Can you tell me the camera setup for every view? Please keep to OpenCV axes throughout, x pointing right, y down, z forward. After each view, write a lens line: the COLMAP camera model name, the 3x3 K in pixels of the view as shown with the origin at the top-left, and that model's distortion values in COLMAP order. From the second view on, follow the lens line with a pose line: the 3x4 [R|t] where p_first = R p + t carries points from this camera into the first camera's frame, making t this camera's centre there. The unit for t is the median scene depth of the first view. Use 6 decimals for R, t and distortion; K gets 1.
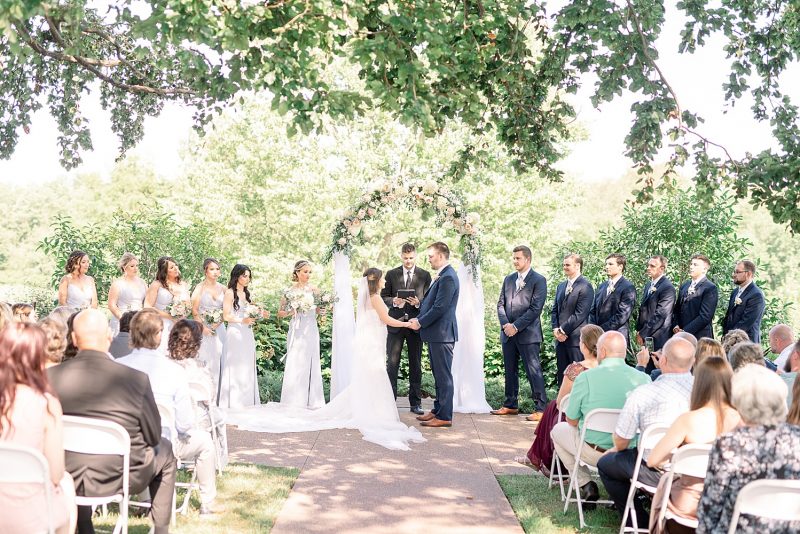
lens RADIAL K [[2257.4, 0, 400.0], [0, 2257.4, 267.0], [0, 0, 1]] dist [0.071343, 0.596861]
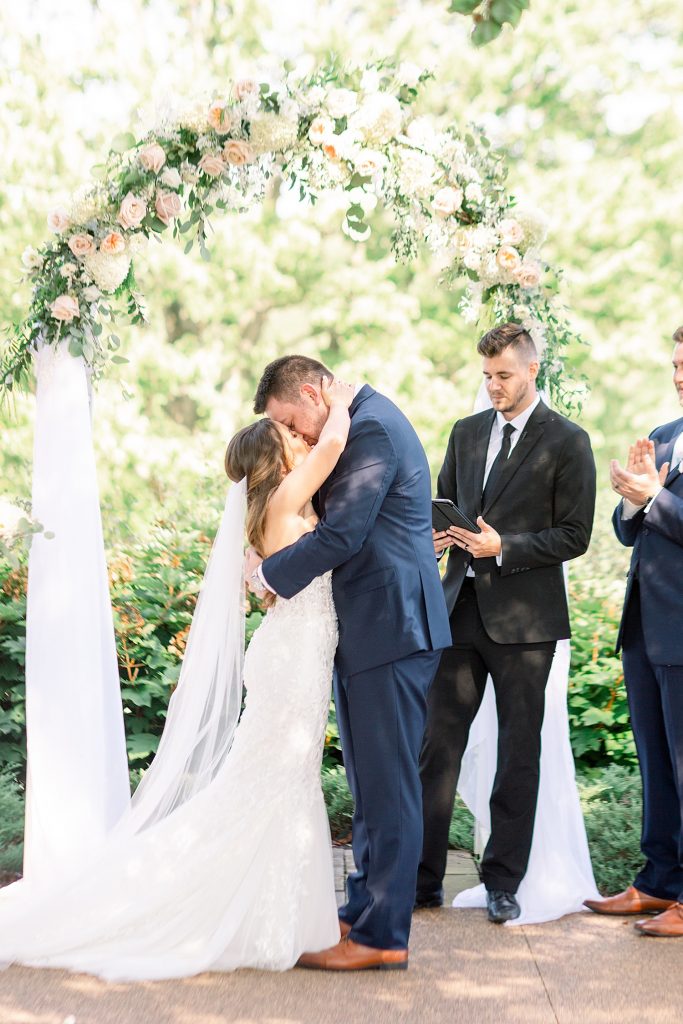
lens RADIAL K [[2889.4, 0, 341.5], [0, 2889.4, 512.0], [0, 0, 1]] dist [0.071343, 0.596861]
pose [[0.999983, -0.003191, 0.004938, 0.007225], [0.003048, 0.999583, 0.028699, 0.003779], [-0.005028, -0.028684, 0.999576, 0.634775]]
